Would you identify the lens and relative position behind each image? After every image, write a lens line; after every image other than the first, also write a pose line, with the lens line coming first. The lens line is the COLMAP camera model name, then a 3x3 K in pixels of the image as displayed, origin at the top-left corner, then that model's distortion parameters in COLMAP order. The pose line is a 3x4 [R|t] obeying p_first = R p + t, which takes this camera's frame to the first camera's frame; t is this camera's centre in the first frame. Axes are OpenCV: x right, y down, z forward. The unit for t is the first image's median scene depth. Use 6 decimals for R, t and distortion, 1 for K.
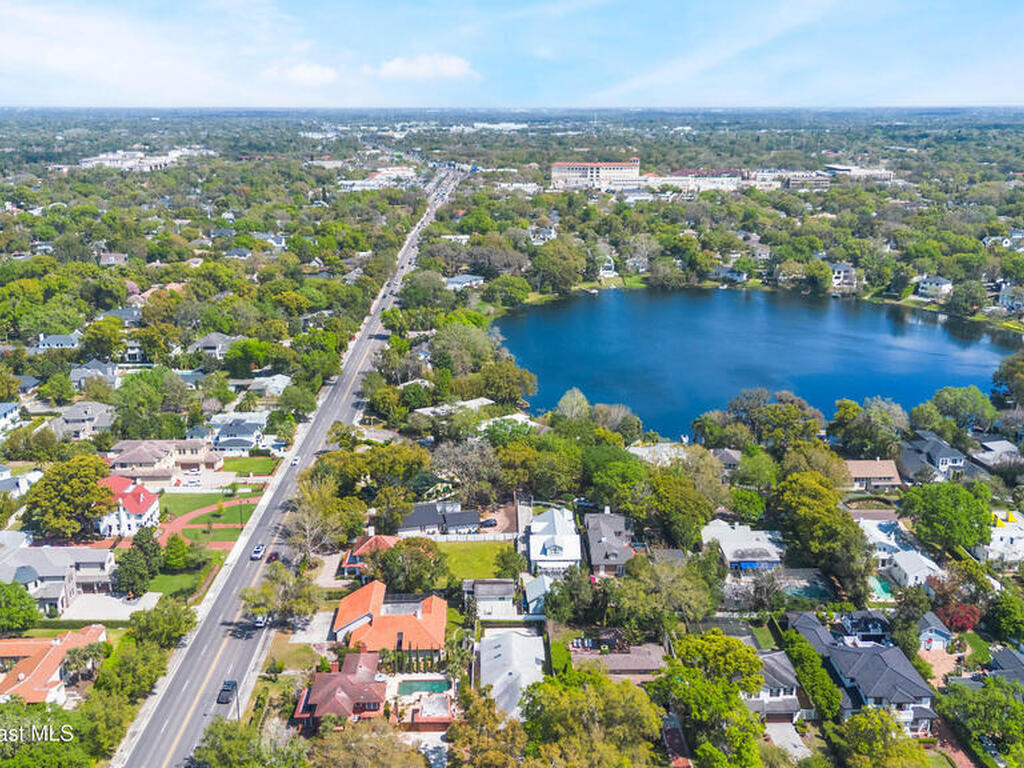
lens RADIAL K [[976.7, 0, 515.3], [0, 976.7, 388.7], [0, 0, 1]] dist [0.051105, 0.000000]
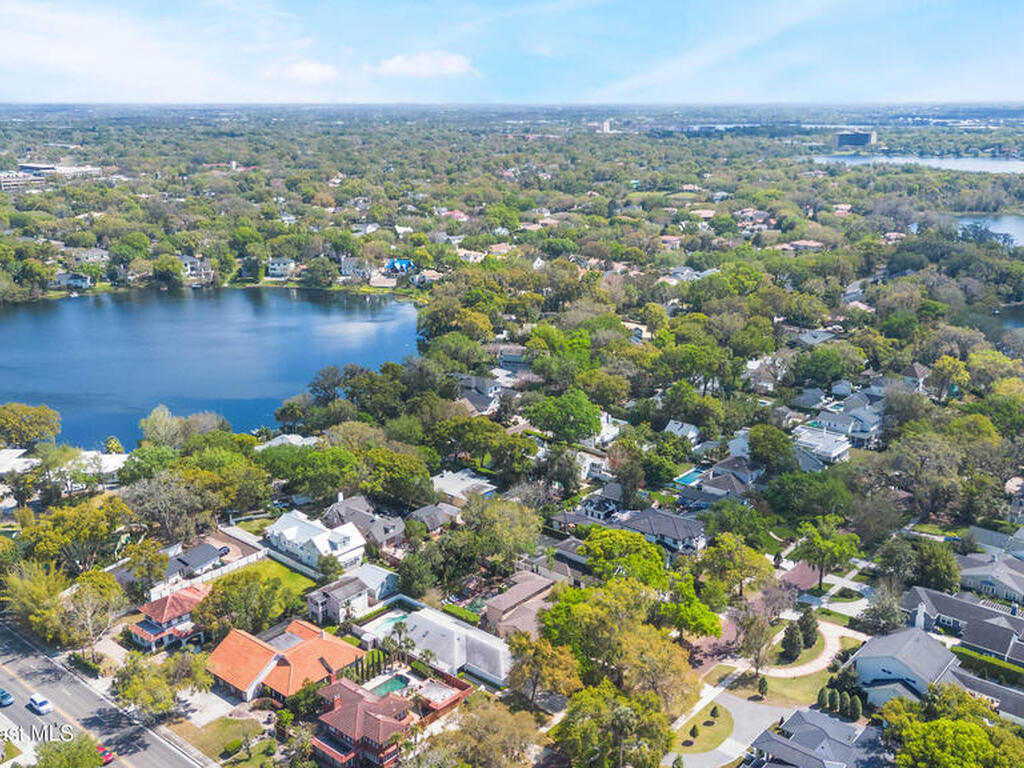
lens RADIAL K [[976.7, 0, 512.3], [0, 976.7, 379.6], [0, 0, 1]] dist [0.051105, 0.000000]
pose [[0.666034, -0.206764, 0.716692, -0.219177], [0.209616, 0.973978, 0.086190, -0.020584], [-0.715863, 0.092825, 0.692043, 0.063823]]
